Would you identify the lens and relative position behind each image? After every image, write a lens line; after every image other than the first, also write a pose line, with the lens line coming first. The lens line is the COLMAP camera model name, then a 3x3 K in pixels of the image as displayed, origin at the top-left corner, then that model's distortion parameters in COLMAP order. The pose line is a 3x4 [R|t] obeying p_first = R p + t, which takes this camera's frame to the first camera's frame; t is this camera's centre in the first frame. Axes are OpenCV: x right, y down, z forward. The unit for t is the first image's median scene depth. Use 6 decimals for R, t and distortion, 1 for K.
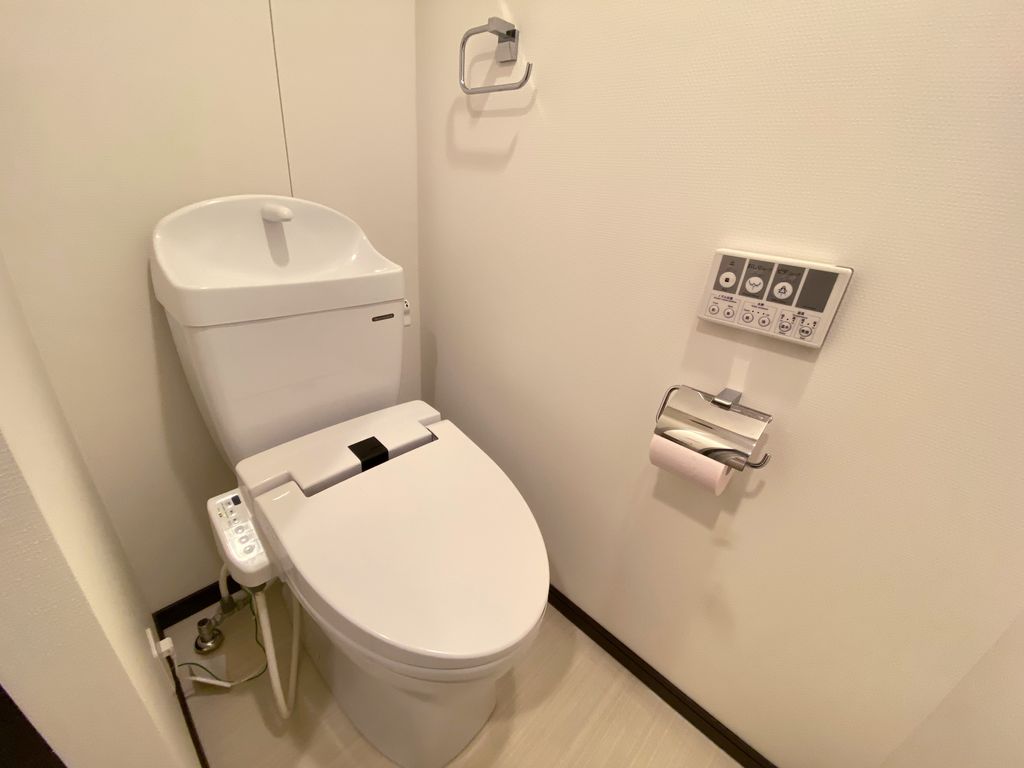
lens RADIAL K [[416.6, 0, 512.0], [0, 416.6, 384.0], [0, 0, 1]] dist [-0.002589, -0.000155]
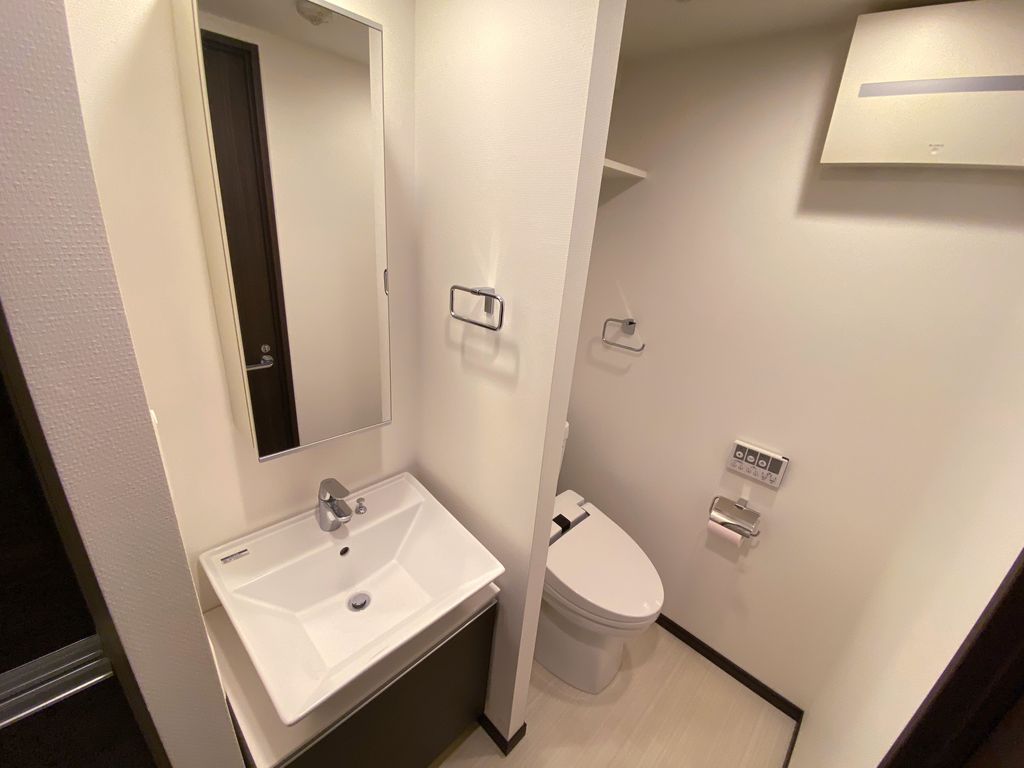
lens RADIAL K [[416.6, 0, 512.0], [0, 416.6, 384.0], [0, 0, 1]] dist [-0.002589, -0.000155]
pose [[0.999879, 0.004215, -0.014995, -0.732699], [-0.005488, 0.996285, -0.085939, -0.432603], [0.014577, 0.086011, 0.996188, -1.394496]]
